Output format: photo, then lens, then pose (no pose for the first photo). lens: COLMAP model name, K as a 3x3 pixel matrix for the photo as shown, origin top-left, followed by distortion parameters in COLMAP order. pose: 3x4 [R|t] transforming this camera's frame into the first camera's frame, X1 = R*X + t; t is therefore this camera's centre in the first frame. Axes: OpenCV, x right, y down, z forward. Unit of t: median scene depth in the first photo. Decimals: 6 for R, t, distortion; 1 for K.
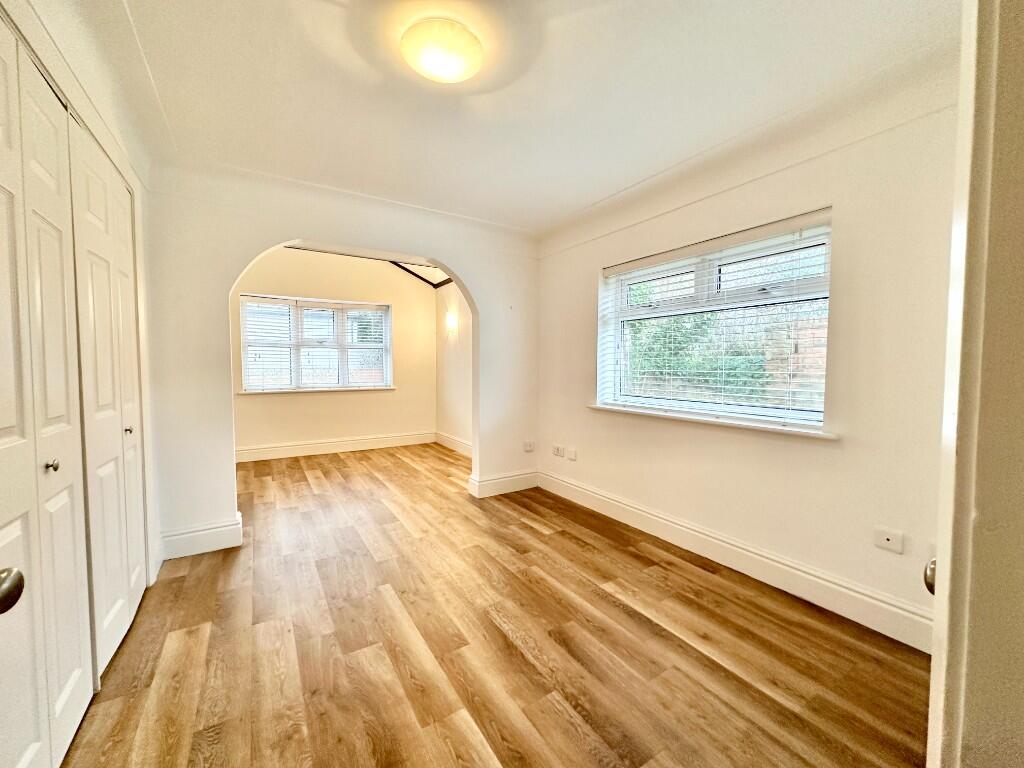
lens RADIAL K [[408.2, 0, 510.7], [0, 408.2, 382.6], [0, 0, 1]] dist [-0.000267, 0.000093]
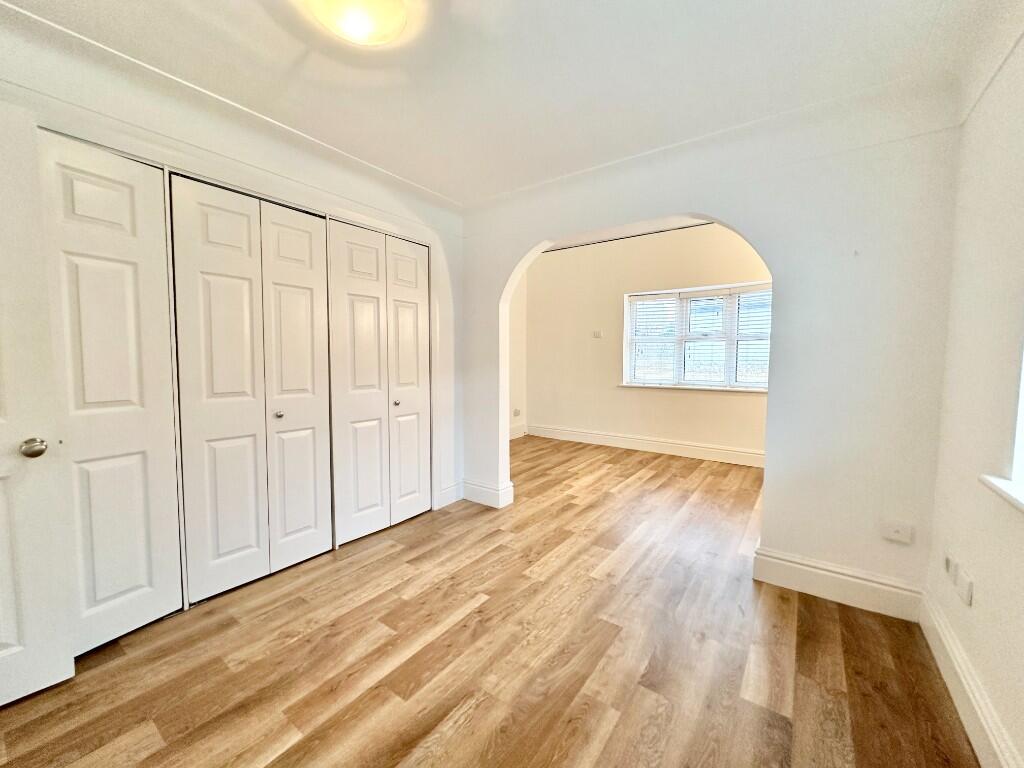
lens RADIAL K [[408.2, 0, 510.7], [0, 408.2, 382.6], [0, 0, 1]] dist [-0.000267, 0.000093]
pose [[0.364333, 0.057370, -0.929500, 0.497712], [-0.041439, 0.998111, 0.045362, -0.036891], [0.930346, 0.021991, 0.366022, 0.615283]]
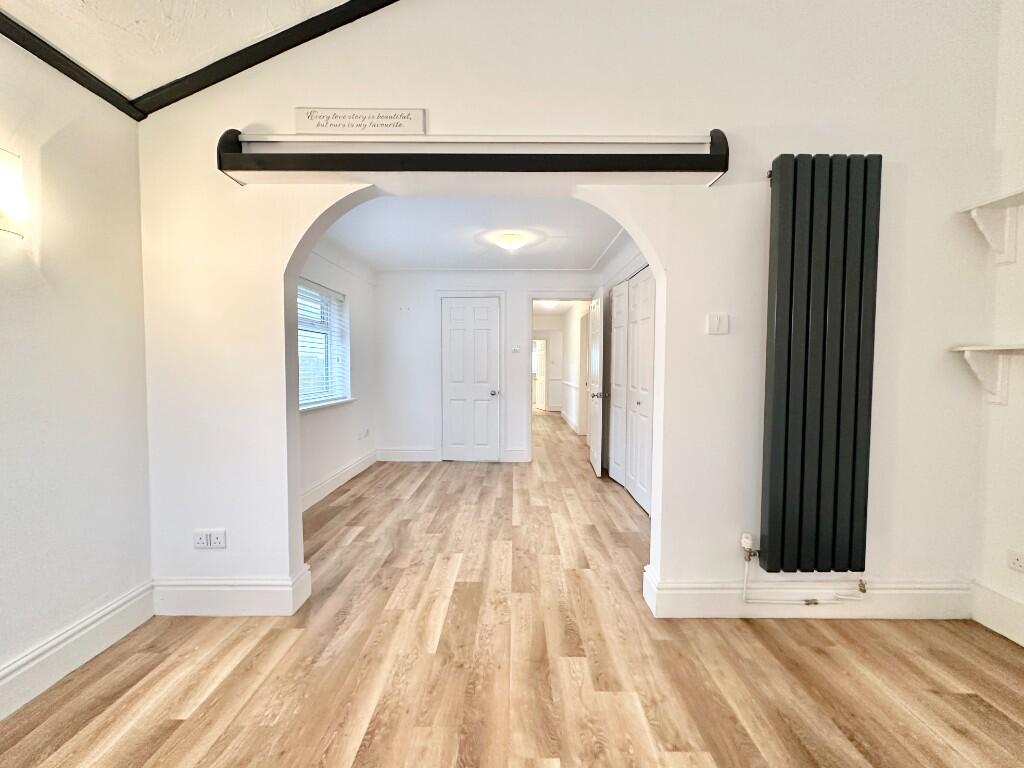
lens RADIAL K [[408.2, 0, 510.7], [0, 408.2, 382.6], [0, 0, 1]] dist [-0.000267, 0.000093]
pose [[-0.841339, -0.025797, 0.539891, -0.922574], [0.018696, 0.996874, 0.076766, -0.092695], [-0.540184, 0.074680, -0.838227, 1.906624]]
